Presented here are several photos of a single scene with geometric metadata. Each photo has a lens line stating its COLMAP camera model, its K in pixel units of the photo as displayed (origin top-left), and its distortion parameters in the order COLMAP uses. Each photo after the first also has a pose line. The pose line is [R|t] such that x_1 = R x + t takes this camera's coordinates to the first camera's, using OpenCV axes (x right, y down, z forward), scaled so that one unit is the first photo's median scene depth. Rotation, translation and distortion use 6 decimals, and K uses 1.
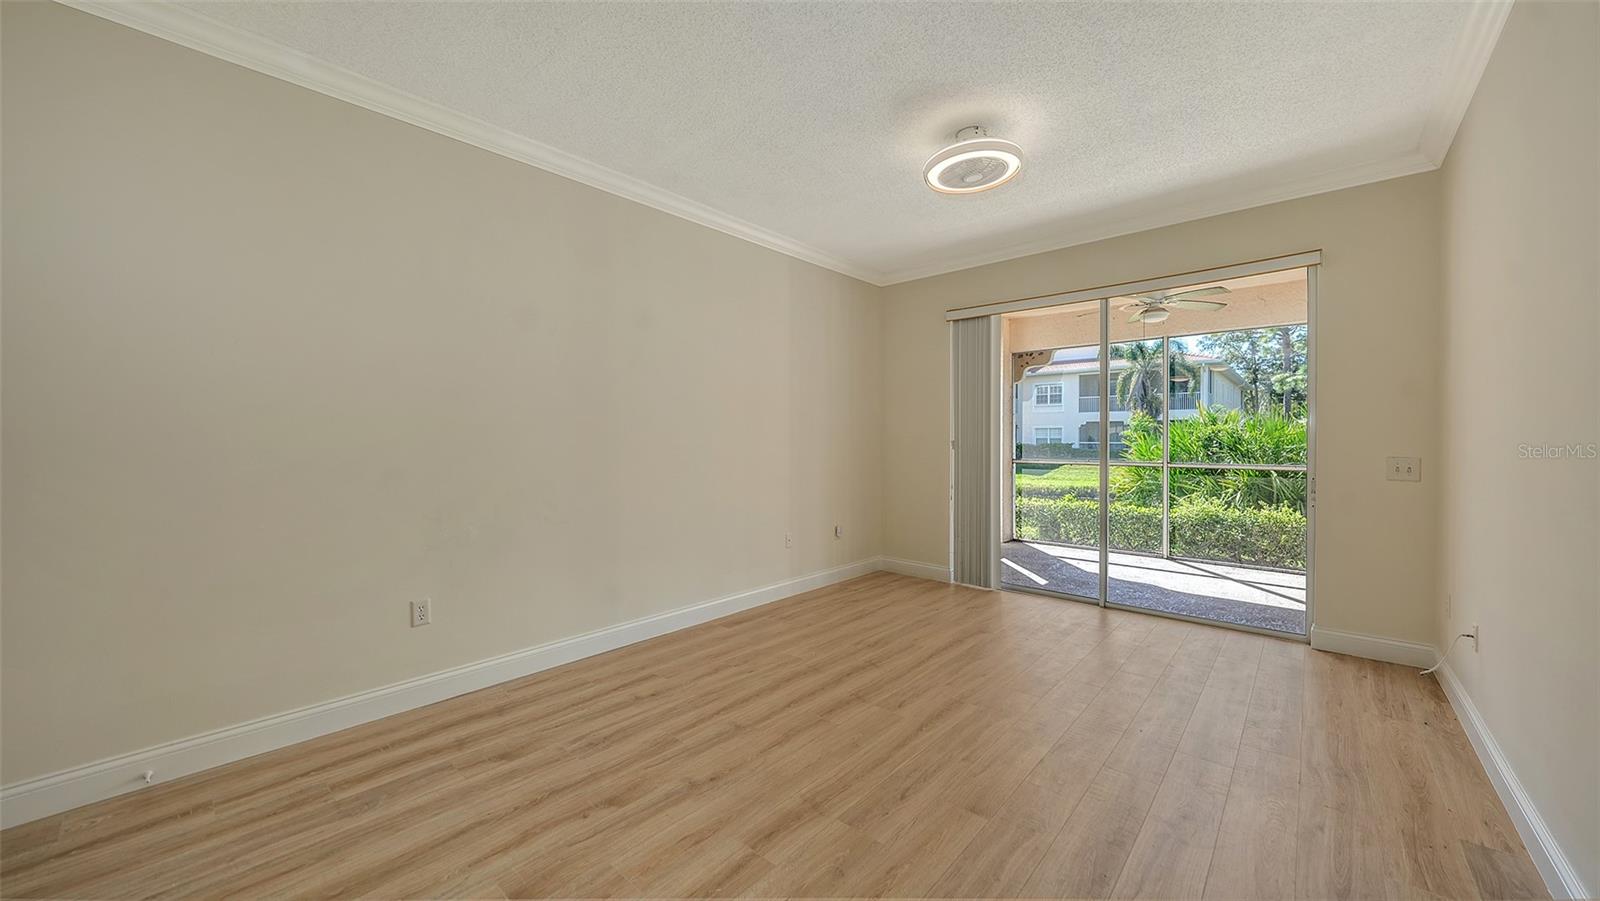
lens RADIAL K [[575.5, 0, 802.8], [0, 575.5, 443.1], [0, 0, 1]] dist [0.000500, -0.000071]
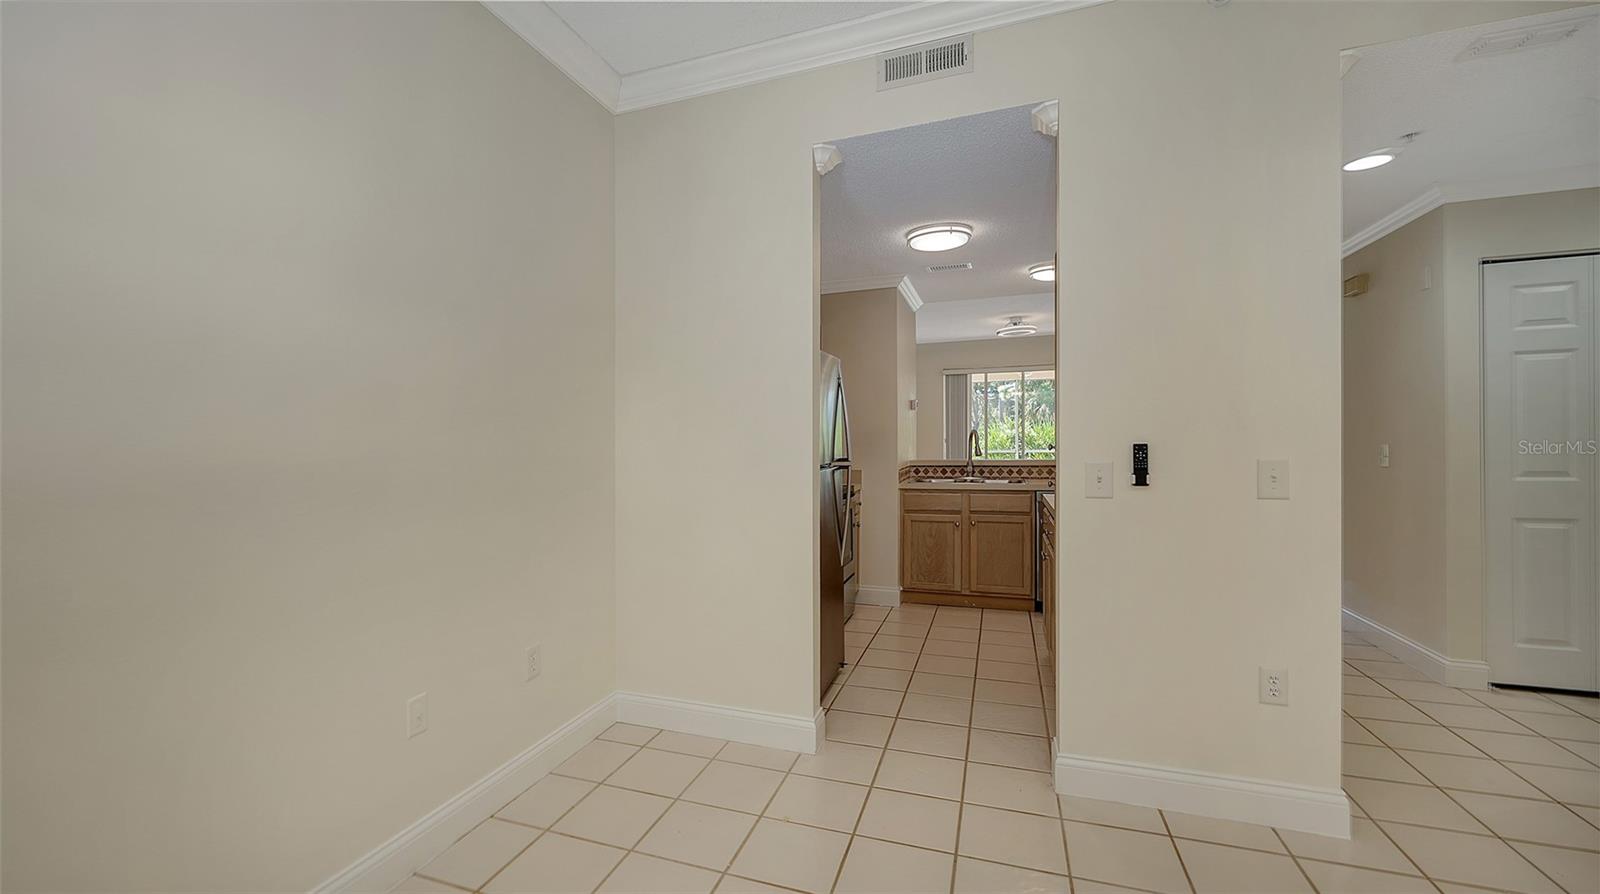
lens RADIAL K [[653.8, 0, 737.3], [0, 653.8, 451.5], [0, 0, 1]] dist [0.002312, 0.000007]
pose [[0.940852, -0.012353, 0.338593, -1.751555], [0.009182, 0.999898, 0.010966, 0.015139], [-0.338694, -0.007209, 0.940869, -1.239039]]
